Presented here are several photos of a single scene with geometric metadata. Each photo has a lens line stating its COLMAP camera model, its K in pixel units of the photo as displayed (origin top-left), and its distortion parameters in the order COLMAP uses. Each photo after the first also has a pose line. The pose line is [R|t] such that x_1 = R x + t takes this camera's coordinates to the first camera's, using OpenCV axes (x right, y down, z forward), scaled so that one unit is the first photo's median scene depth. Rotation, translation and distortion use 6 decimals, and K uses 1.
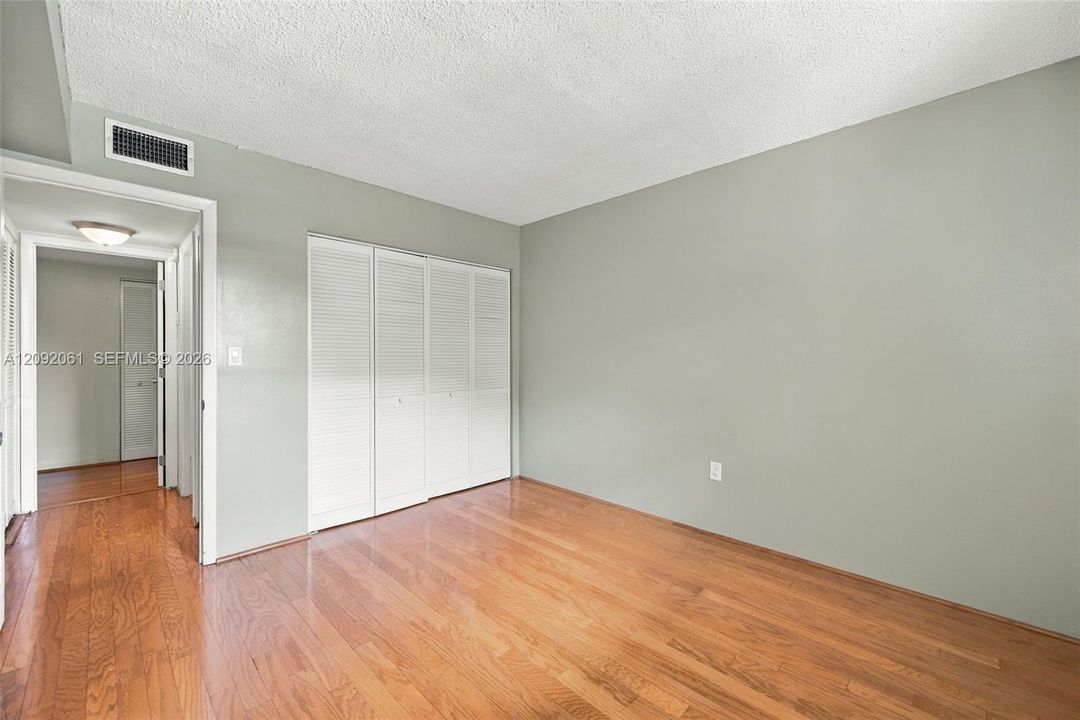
lens RADIAL K [[434.3, 0, 541.1], [0, 434.3, 354.9], [0, 0, 1]] dist [-0.000998, -0.000342]
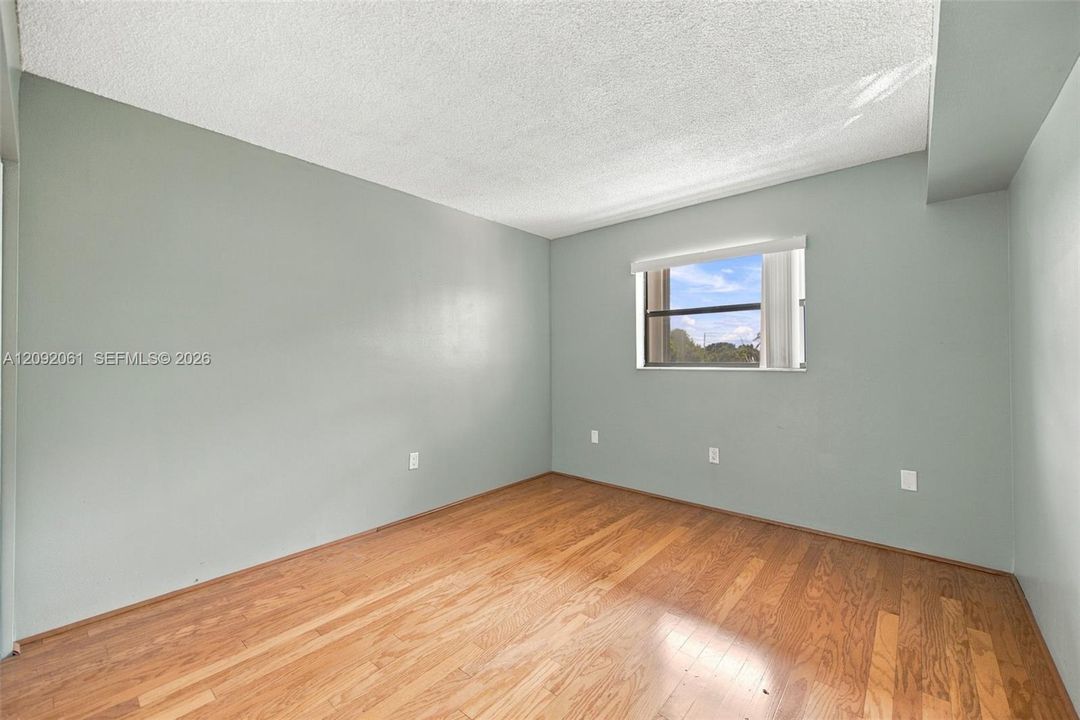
lens RADIAL K [[434.3, 0, 541.1], [0, 434.3, 354.9], [0, 0, 1]] dist [-0.000998, -0.000342]
pose [[-0.069042, 0.003909, 0.997606, -0.994410], [0.008117, 0.999961, -0.003356, -0.007820], [-0.997581, 0.007866, -0.069071, 0.963855]]
